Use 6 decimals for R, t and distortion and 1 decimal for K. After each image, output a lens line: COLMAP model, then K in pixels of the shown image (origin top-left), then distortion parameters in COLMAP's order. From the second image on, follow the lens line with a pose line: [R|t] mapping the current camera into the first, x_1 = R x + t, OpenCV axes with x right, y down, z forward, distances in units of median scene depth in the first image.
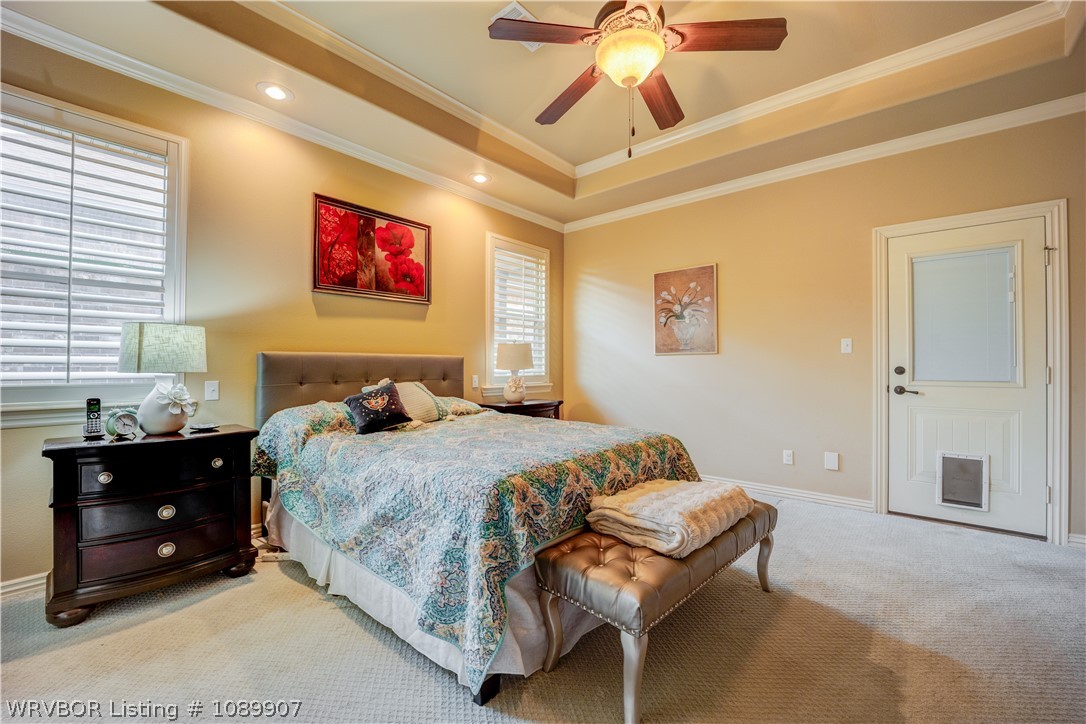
lens RADIAL K [[439.7, 0, 541.6], [0, 439.7, 365.7], [0, 0, 1]] dist [-0.027078, 0.002902]
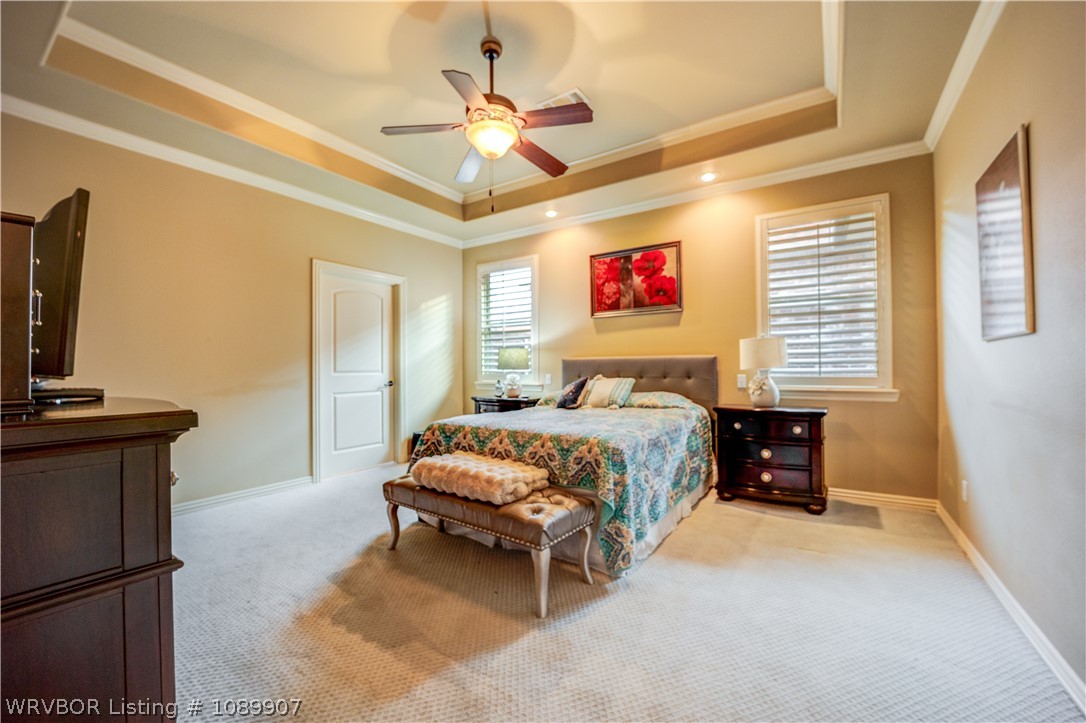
lens RADIAL K [[439.7, 0, 540.8], [0, 439.7, 360.6], [0, 0, 1]] dist [-0.027078, 0.002902]
pose [[0.118383, -0.028145, -0.992569, 0.883726], [-0.000254, 0.999597, -0.028374, 0.021941], [0.992968, 0.003611, 0.118328, 0.562978]]
